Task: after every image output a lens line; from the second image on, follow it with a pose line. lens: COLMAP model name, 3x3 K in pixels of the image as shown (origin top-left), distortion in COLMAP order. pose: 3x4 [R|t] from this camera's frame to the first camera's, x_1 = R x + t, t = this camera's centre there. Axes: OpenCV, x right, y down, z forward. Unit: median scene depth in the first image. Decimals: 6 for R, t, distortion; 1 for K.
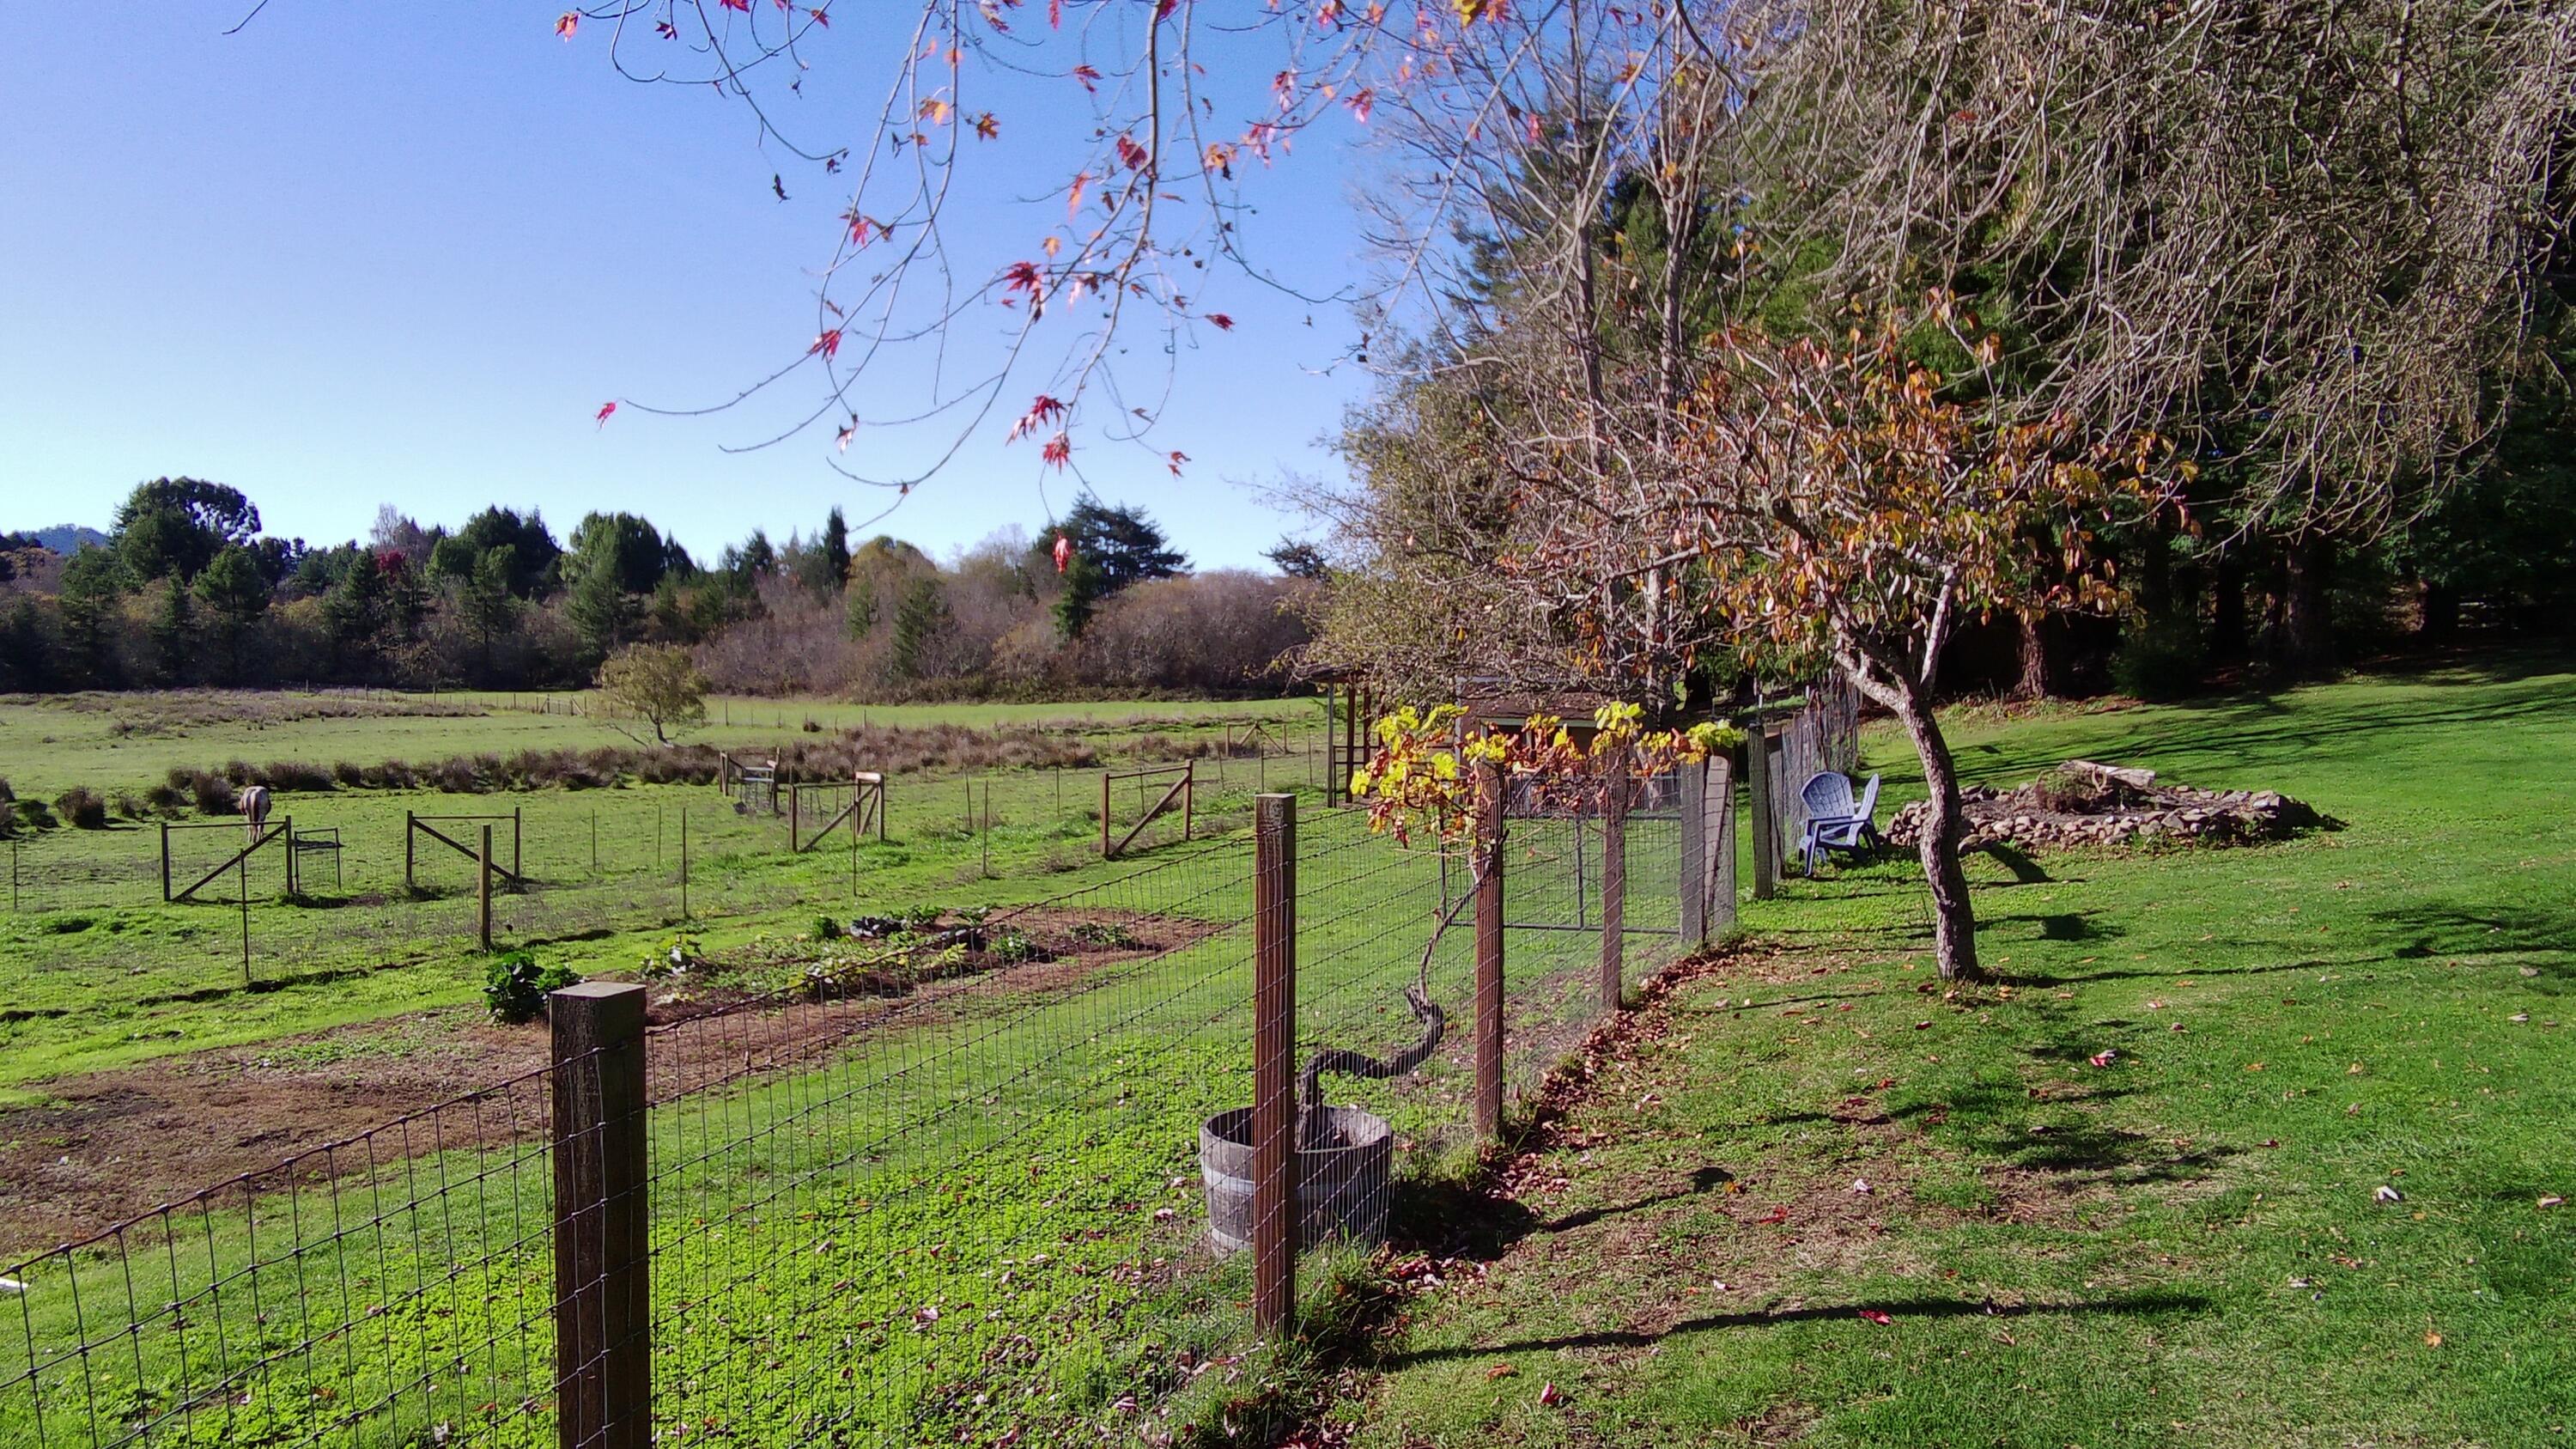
lens RADIAL K [[1726.4, 0, 1323.5], [0, 1726.4, 712.5], [0, 0, 1]] dist [0.012557, -0.086350]
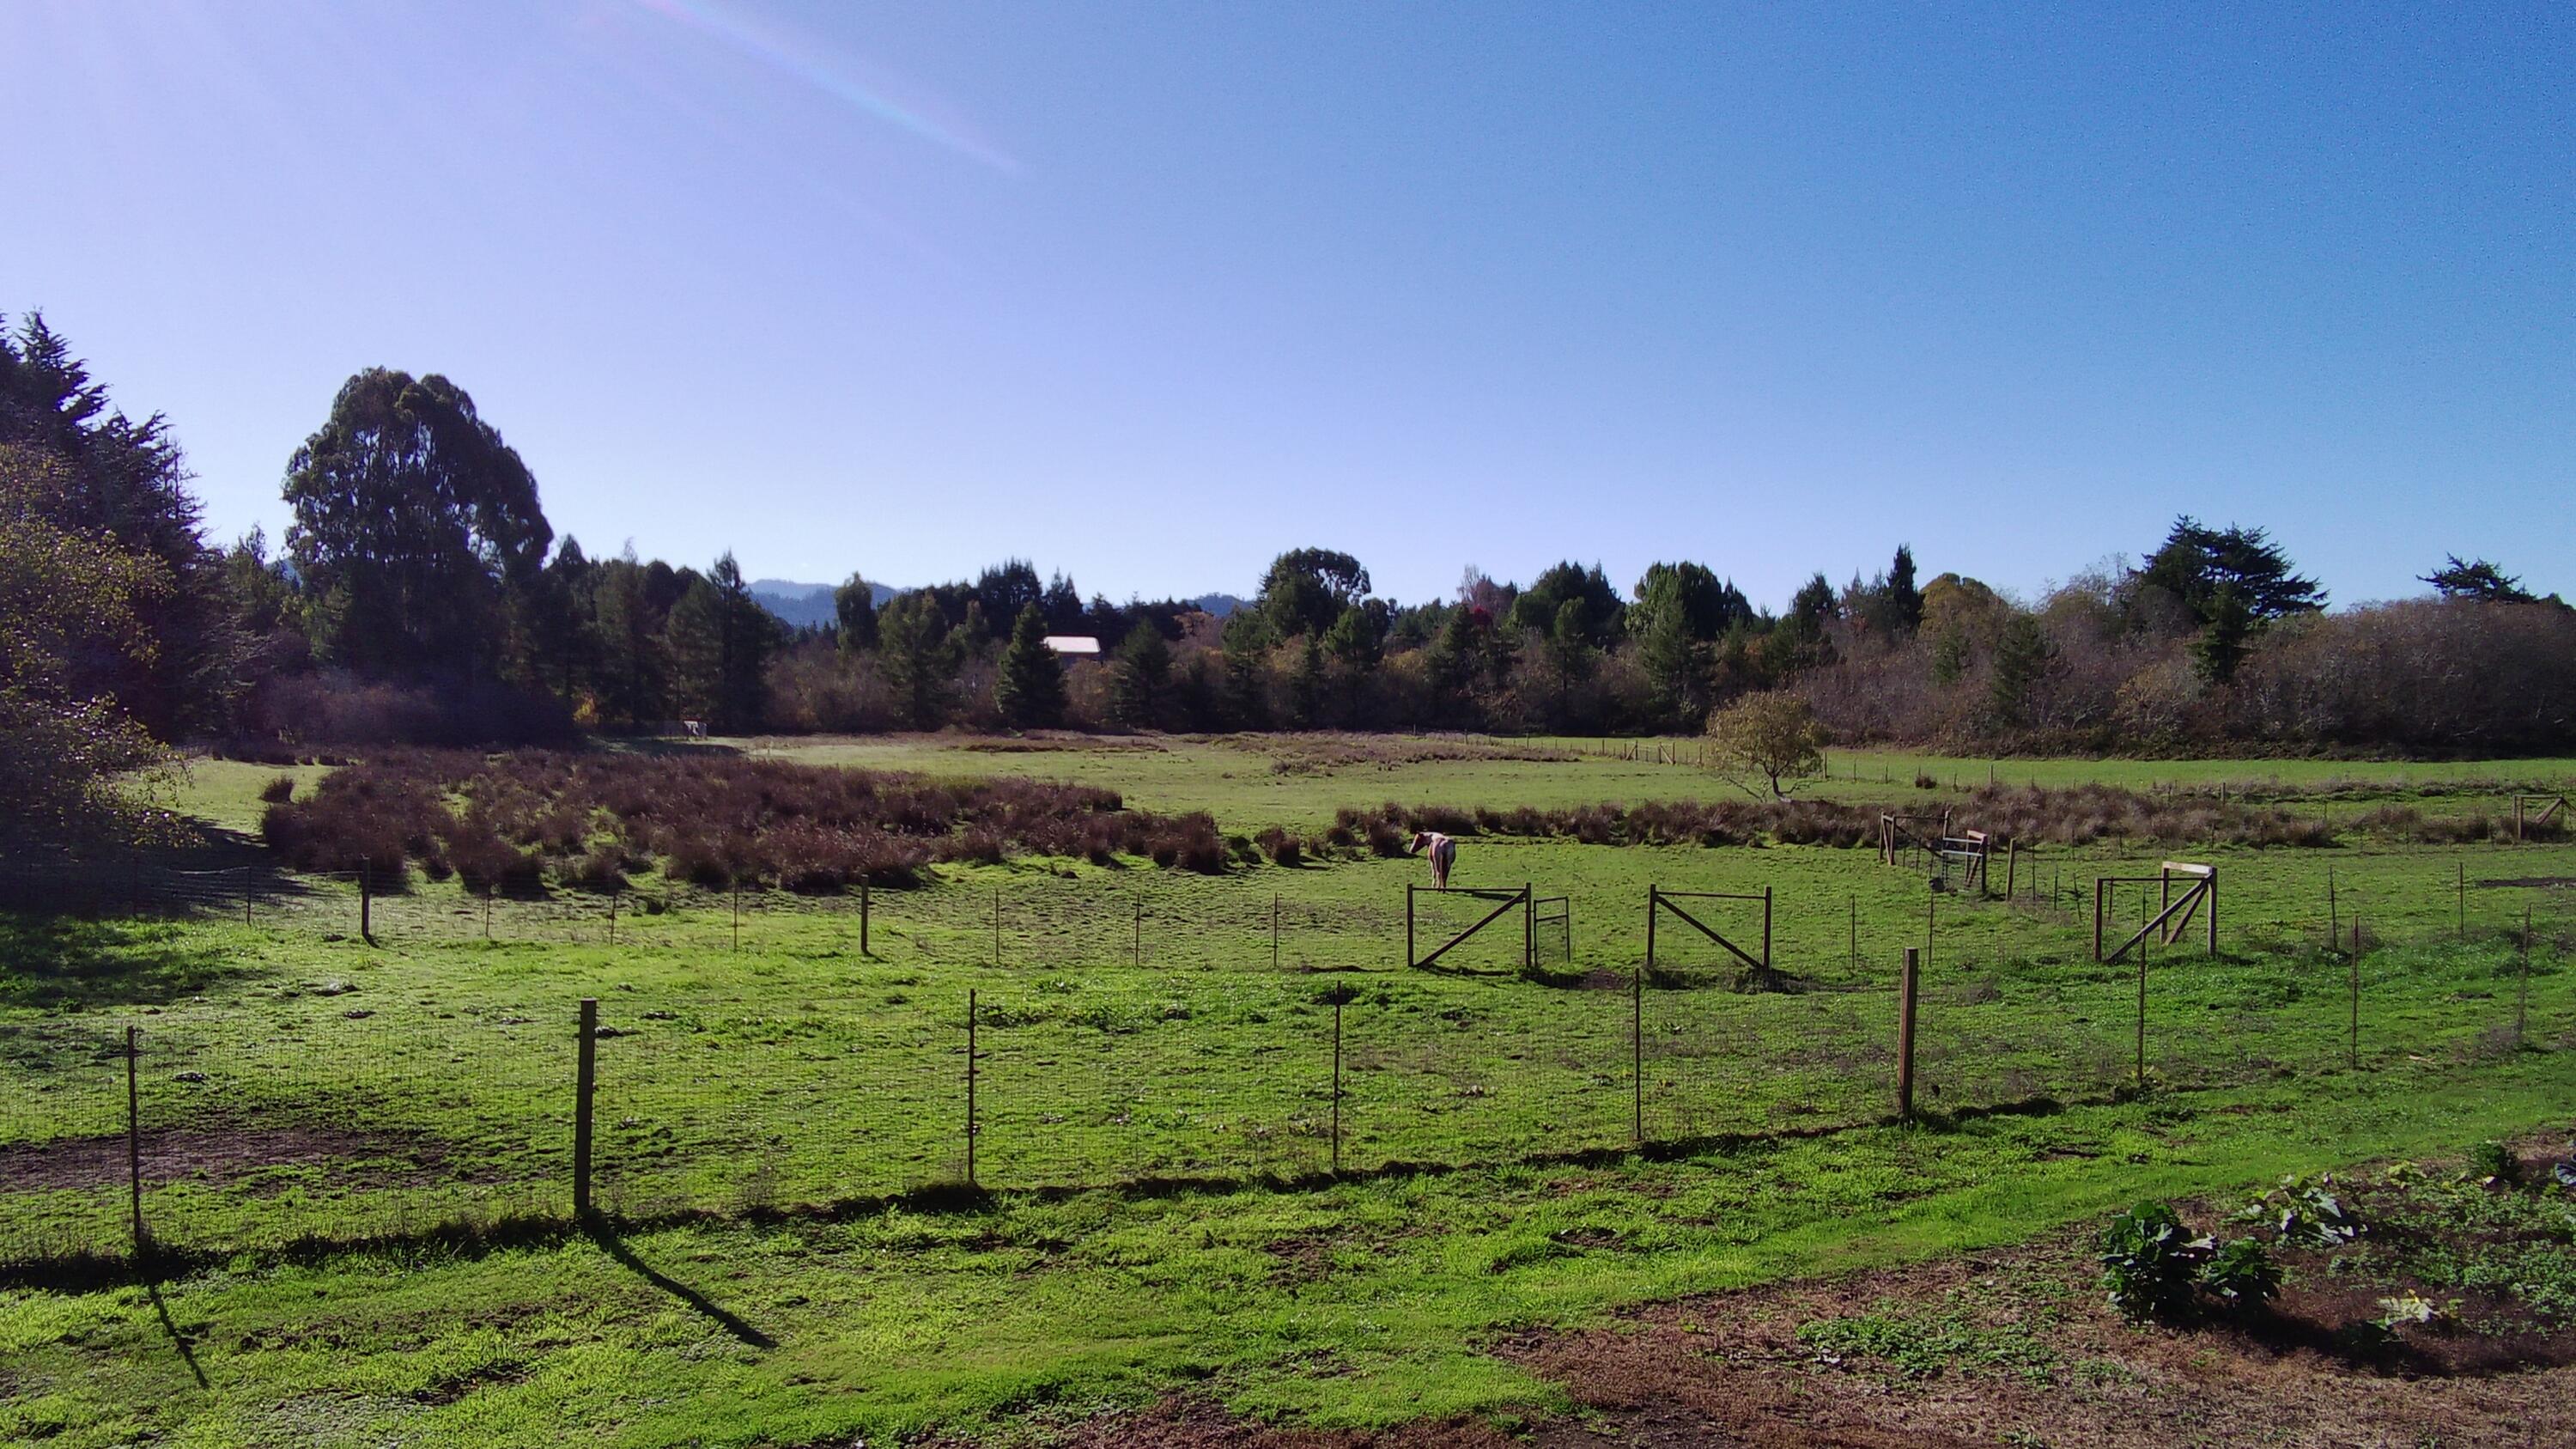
lens RADIAL K [[1726.4, 0, 1238.4], [0, 1726.4, 769.2], [0, 0, 1]] dist [0.012557, -0.086350]
pose [[0.811555, 0.022030, -0.583860, -0.045773], [-0.018146, 0.999757, 0.012500, -0.002642], [0.583994, 0.000450, 0.811758, 0.036013]]
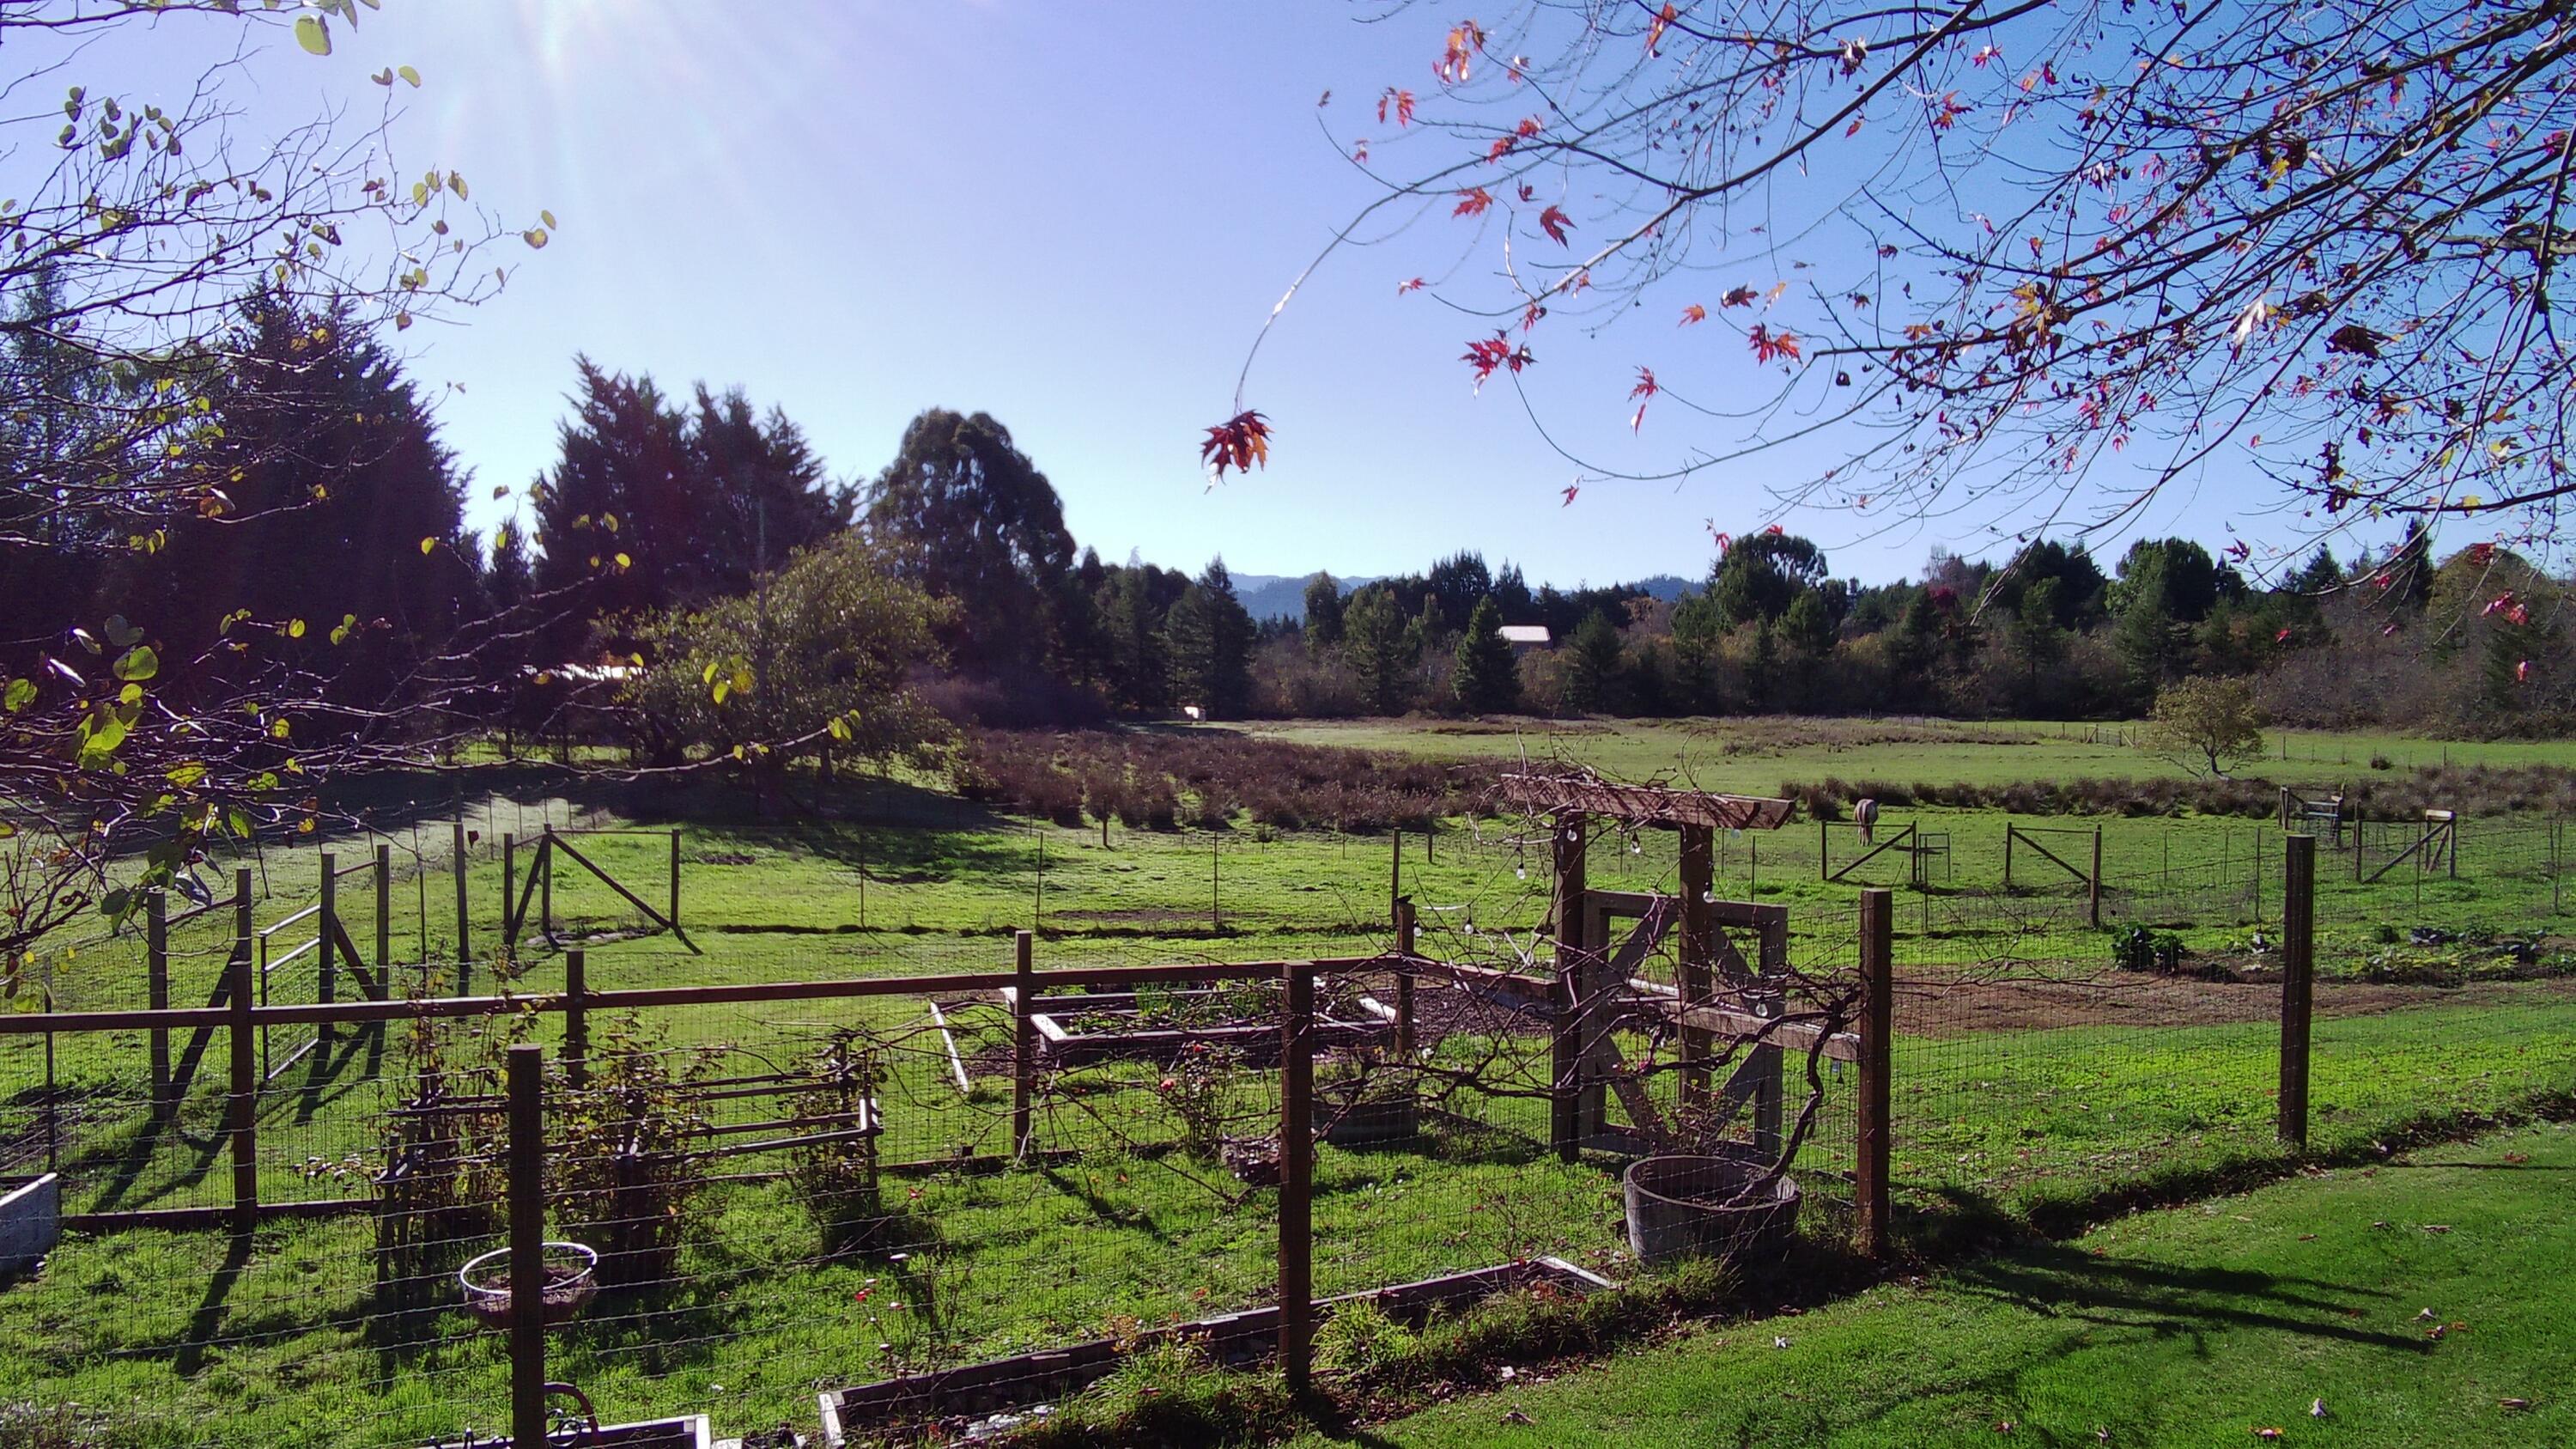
lens RADIAL K [[1726.4, 0, 1226.2], [0, 1726.4, 748.8], [0, 0, 1]] dist [0.012557, -0.086350]
pose [[0.633614, 0.021883, -0.773339, 0.015947], [-0.018299, 0.999744, 0.013296, -0.000340], [0.773433, 0.005726, 0.633853, -0.052581]]
